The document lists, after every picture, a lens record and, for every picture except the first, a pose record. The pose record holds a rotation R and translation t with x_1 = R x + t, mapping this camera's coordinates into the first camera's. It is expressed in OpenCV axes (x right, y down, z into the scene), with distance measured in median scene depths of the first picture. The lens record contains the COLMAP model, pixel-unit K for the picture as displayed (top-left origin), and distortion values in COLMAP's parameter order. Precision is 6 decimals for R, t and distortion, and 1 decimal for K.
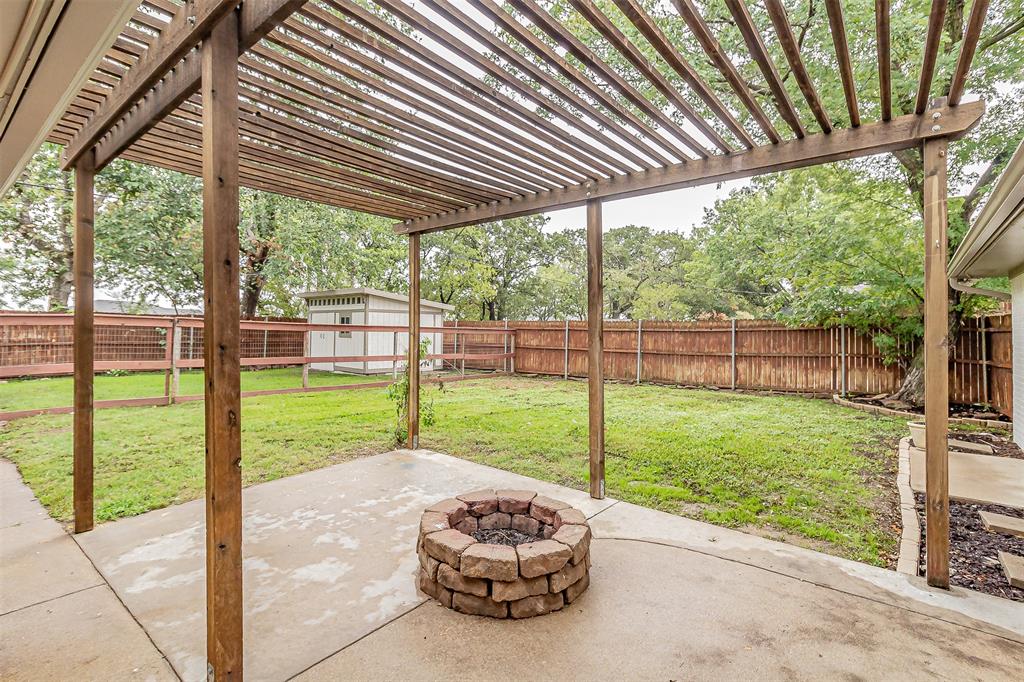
lens RADIAL K [[487.1, 0, 507.2], [0, 487.1, 327.0], [0, 0, 1]] dist [-0.000912, 0.000406]
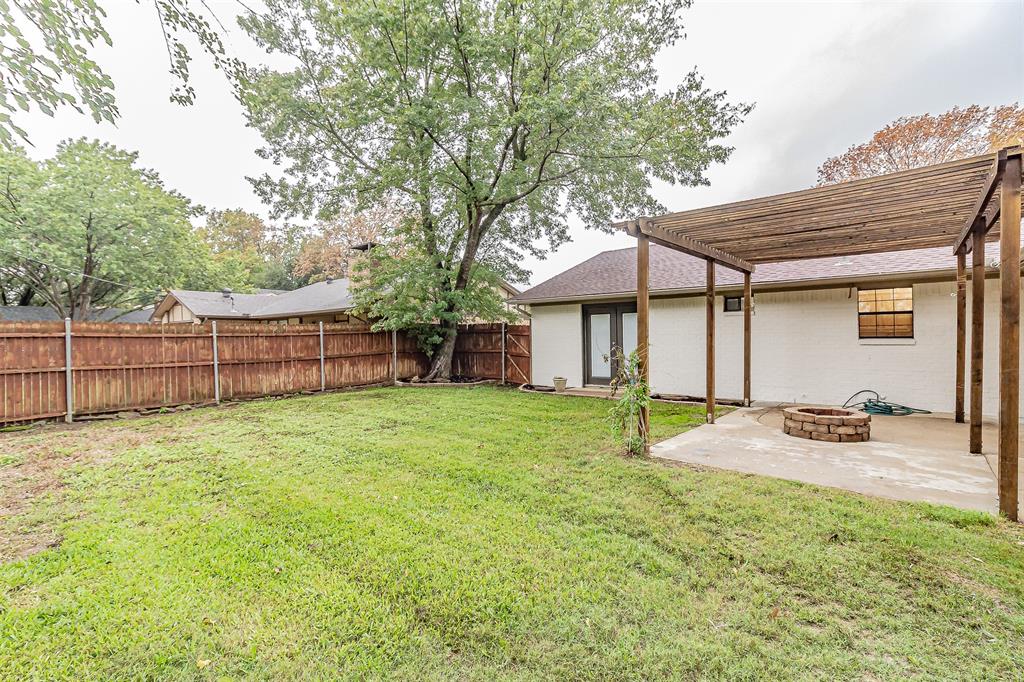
lens RADIAL K [[478.5, 0, 511.1], [0, 478.5, 337.1], [0, 0, 1]] dist [-0.000582, -0.000315]
pose [[0.011848, -0.019149, 0.999746, -0.430292], [0.001514, 0.999816, 0.019133, -0.004160], [-0.999929, 0.001287, 0.011875, 0.462753]]
